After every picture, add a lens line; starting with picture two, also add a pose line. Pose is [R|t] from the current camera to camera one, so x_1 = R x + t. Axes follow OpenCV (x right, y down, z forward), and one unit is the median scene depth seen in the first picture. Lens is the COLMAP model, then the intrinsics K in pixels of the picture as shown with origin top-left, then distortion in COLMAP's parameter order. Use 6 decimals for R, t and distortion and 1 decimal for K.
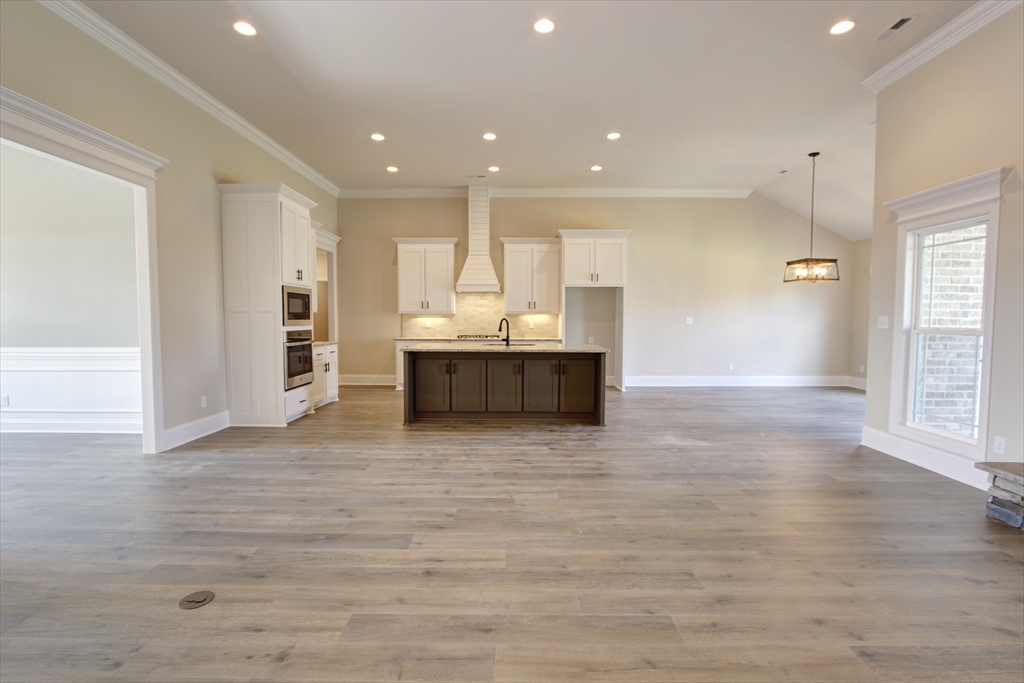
lens RADIAL K [[477.3, 0, 524.7], [0, 477.3, 342.0], [0, 0, 1]] dist [-0.037441, 0.012422]
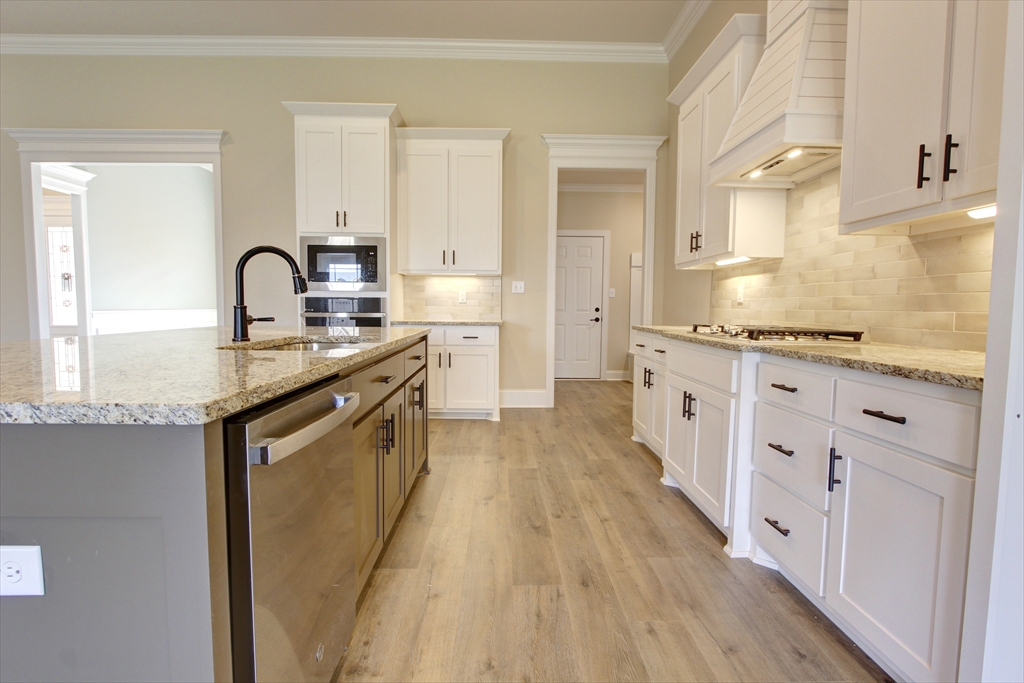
lens RADIAL K [[505.8, 0, 512.0], [0, 505.8, 341.5], [0, 0, 1]] dist [-0.000764, -0.000108]
pose [[0.004475, 0.069141, -0.997597, 0.202297], [-0.058103, 0.995939, 0.068766, -0.016853], [0.998301, 0.057656, 0.008474, 0.841279]]
